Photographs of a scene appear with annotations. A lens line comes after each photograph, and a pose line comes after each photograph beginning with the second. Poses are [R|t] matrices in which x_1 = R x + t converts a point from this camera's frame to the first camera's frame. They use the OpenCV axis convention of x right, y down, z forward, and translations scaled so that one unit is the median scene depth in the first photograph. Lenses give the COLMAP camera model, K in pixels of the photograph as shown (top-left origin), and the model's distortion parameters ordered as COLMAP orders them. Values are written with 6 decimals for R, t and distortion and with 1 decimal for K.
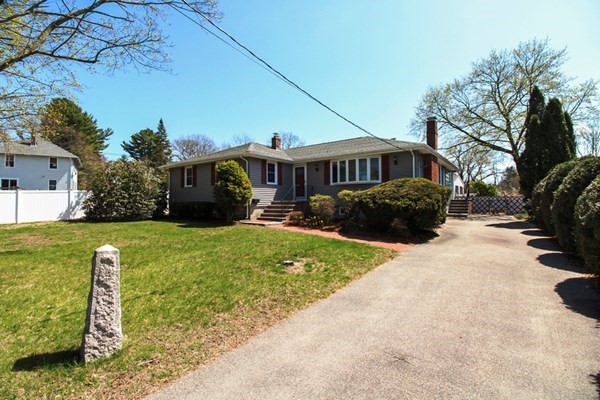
lens RADIAL K [[267.3, 0, 300.0], [0, 267.3, 200.0], [0, 0, 1]] dist [-0.000343, -0.000051]
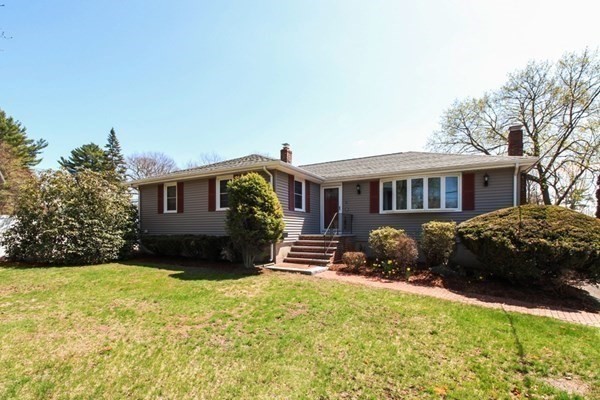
lens RADIAL K [[282.3, 0, 300.0], [0, 282.3, 237.1], [0, 0, 1]] dist [-0.009260, 0.000123]
pose [[0.992536, 0.007093, 0.121749, -0.195191], [-0.010510, 0.999568, 0.027449, -0.010705], [-0.121502, -0.028524, 0.992181, 0.261377]]
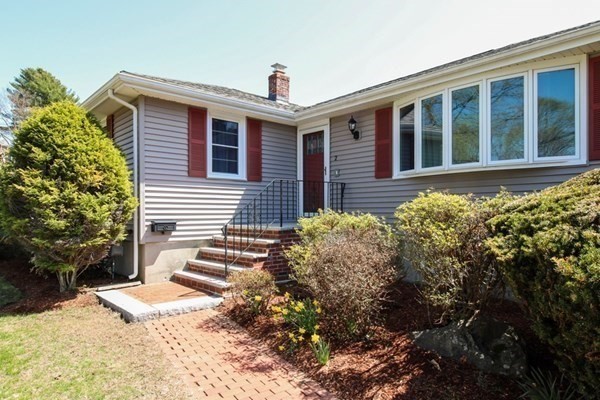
lens RADIAL K [[388.4, 0, 299.8], [0, 388.4, 214.4], [0, 0, 1]] dist [0.006818, 0.001351]
pose [[0.980046, 0.007097, -0.198646, 0.096023], [-0.005064, 0.999929, 0.010742, -0.016670], [0.198708, -0.009522, 0.980012, 0.510395]]
